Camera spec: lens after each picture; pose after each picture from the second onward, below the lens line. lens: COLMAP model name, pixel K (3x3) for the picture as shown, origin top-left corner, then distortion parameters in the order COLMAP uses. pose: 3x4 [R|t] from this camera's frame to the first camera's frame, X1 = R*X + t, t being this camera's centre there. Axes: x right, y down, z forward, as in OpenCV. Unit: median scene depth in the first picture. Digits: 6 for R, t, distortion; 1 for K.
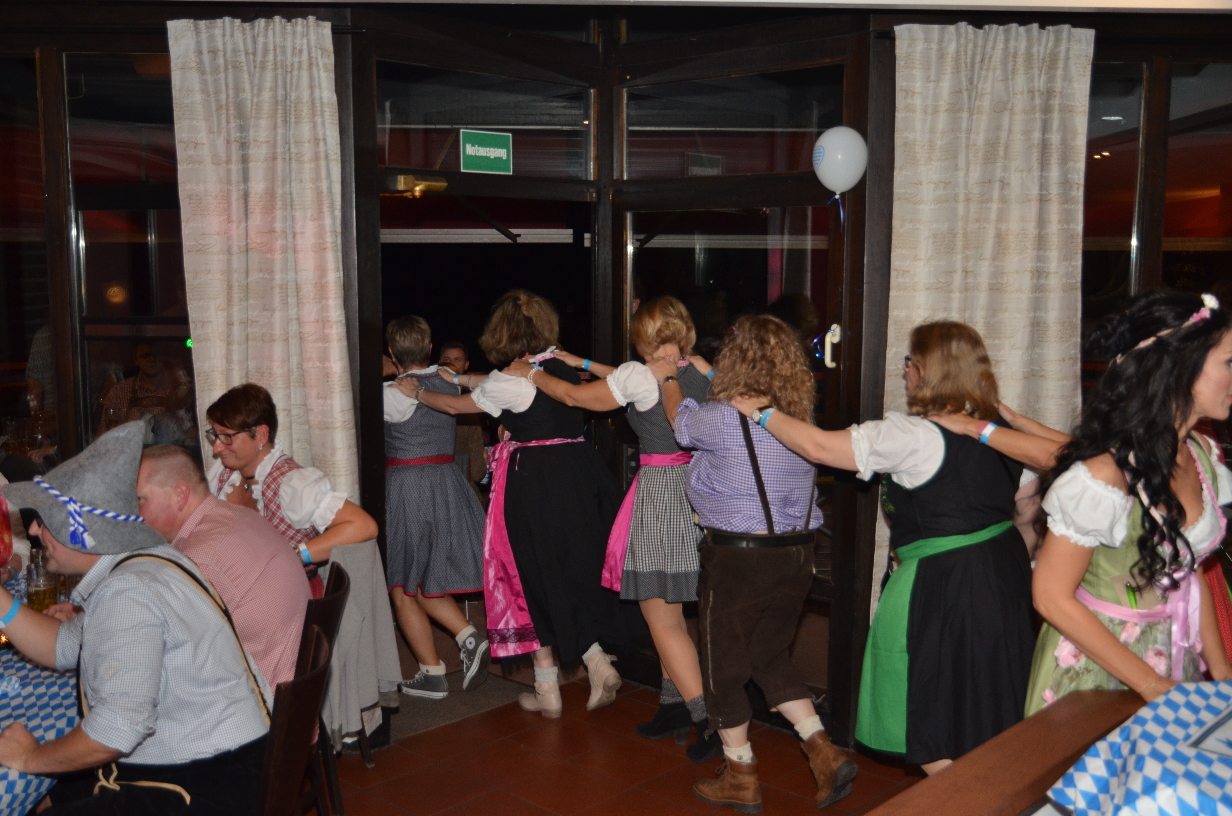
lens RADIAL K [[1256.3, 0, 625.6], [0, 1256.3, 412.8], [0, 0, 1]] dist [-0.004944, 0.000000]
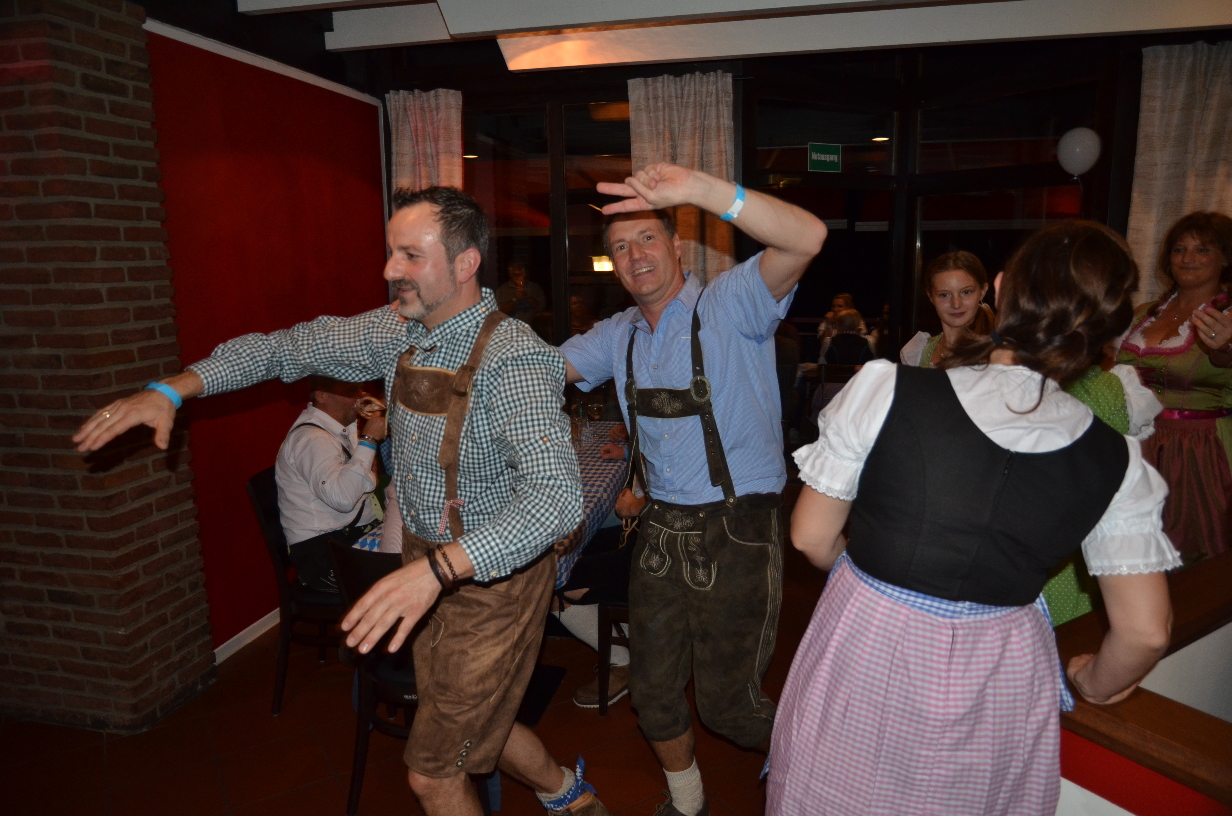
lens RADIAL K [[851.3, 0, 610.4], [0, 851.3, 414.0], [0, 0, 1]] dist [-0.019473, 0.006814]
pose [[0.966808, 0.028398, -0.253921, -0.102292], [-0.012565, 0.997886, 0.063761, 0.038744], [0.255195, -0.058454, 0.965121, -0.059780]]
